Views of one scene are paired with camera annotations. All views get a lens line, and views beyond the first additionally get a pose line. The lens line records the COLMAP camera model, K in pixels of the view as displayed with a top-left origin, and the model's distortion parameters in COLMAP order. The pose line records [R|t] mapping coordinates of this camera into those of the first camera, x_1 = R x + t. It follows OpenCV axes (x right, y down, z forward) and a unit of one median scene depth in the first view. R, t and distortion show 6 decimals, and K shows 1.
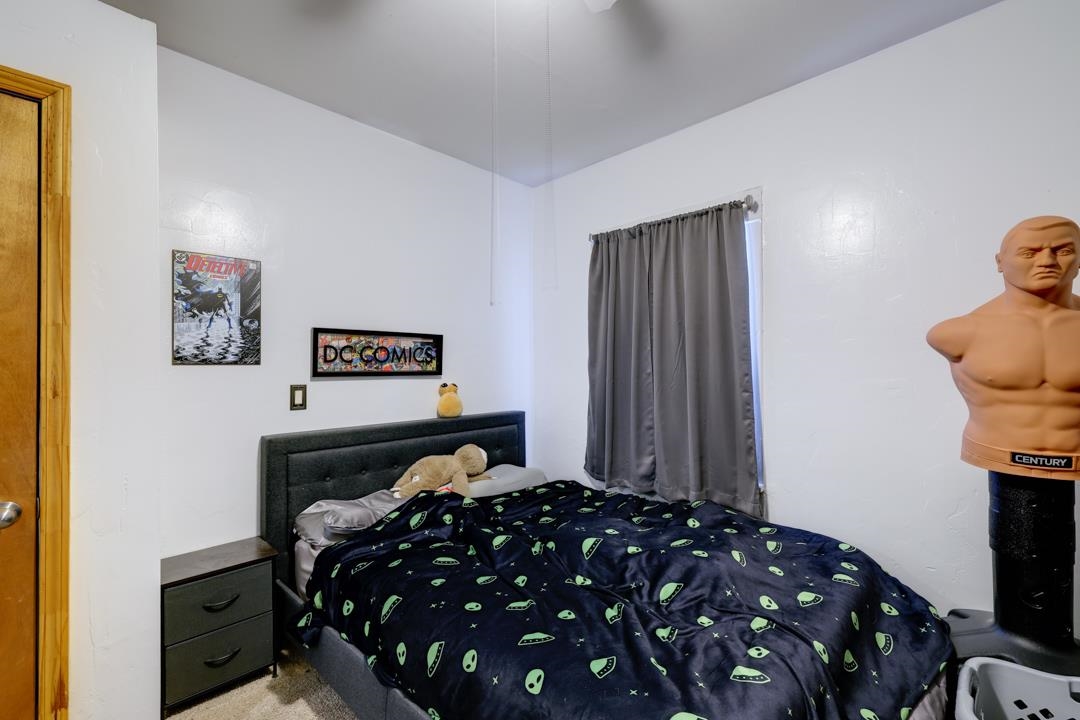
lens RADIAL K [[453.5, 0, 548.3], [0, 453.5, 364.2], [0, 0, 1]] dist [-0.004286, -0.000173]
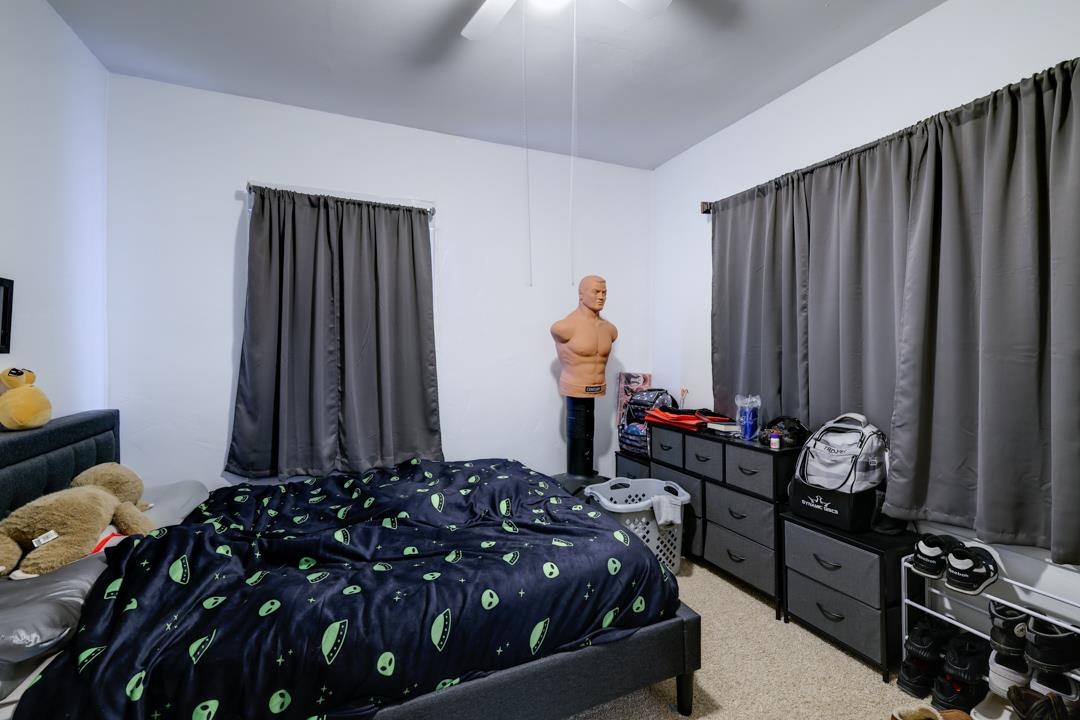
lens RADIAL K [[453.5, 0, 549.0], [0, 453.5, 355.5], [0, 0, 1]] dist [-0.004286, -0.000173]
pose [[0.380954, -0.005278, 0.924579, -0.719993], [-0.005996, 0.999949, 0.008179, 0.026873], [-0.924575, -0.008659, 0.380902, 0.276905]]
